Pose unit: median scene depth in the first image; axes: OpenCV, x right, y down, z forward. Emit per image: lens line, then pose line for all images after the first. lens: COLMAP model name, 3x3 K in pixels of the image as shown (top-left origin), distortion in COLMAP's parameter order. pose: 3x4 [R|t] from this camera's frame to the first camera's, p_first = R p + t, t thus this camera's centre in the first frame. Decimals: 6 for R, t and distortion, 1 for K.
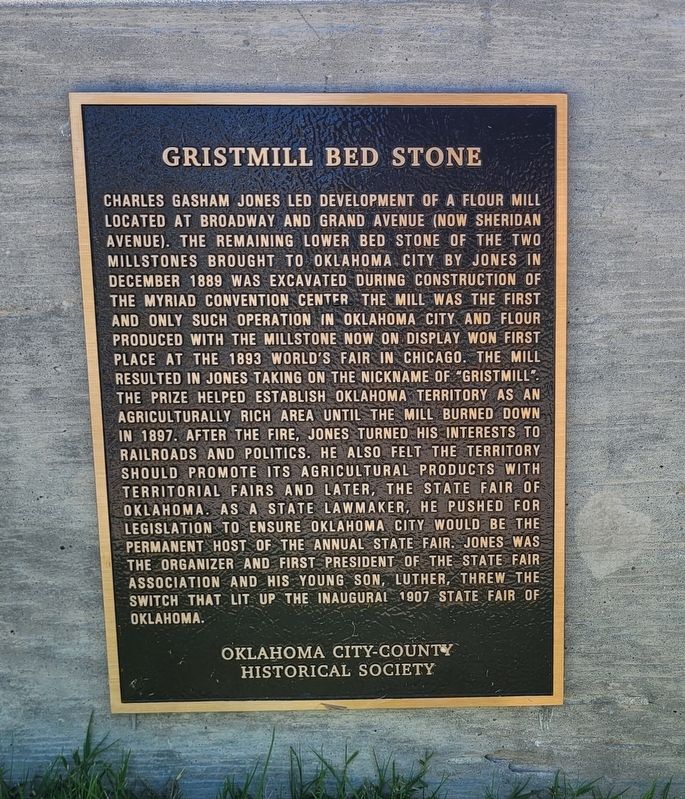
lens RADIAL K [[673.6, 0, 342.5], [0, 673.6, 399.5], [0, 0, 1]] dist [0.018379, 0.005270]
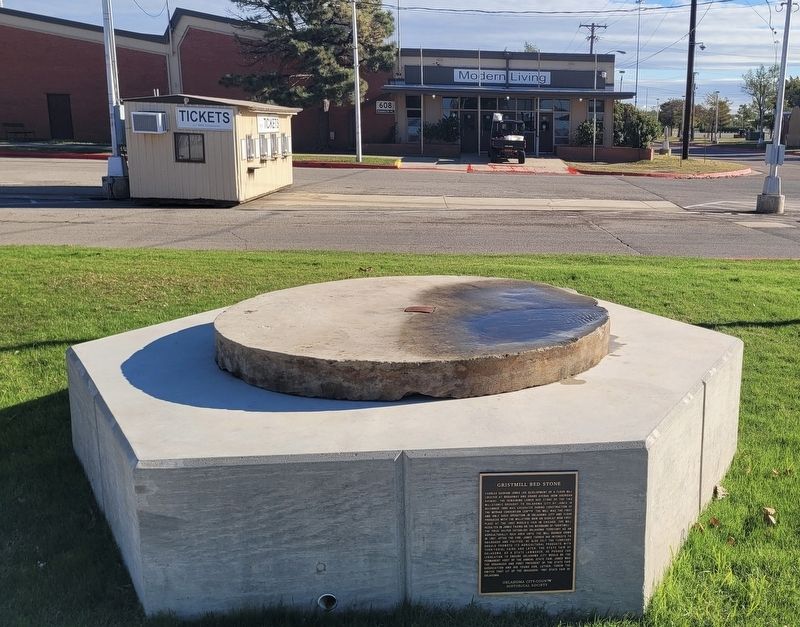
lens RADIAL K [[649.0, 0, 400.3], [0, 649.0, 313.9], [0, 0, 1]] dist [-0.002302, -0.000549]
pose [[0.998473, 0.005579, 0.054951, -1.188821], [-0.007776, 0.999176, 0.039839, -1.716405], [-0.054683, -0.040205, 0.997694, -3.491741]]
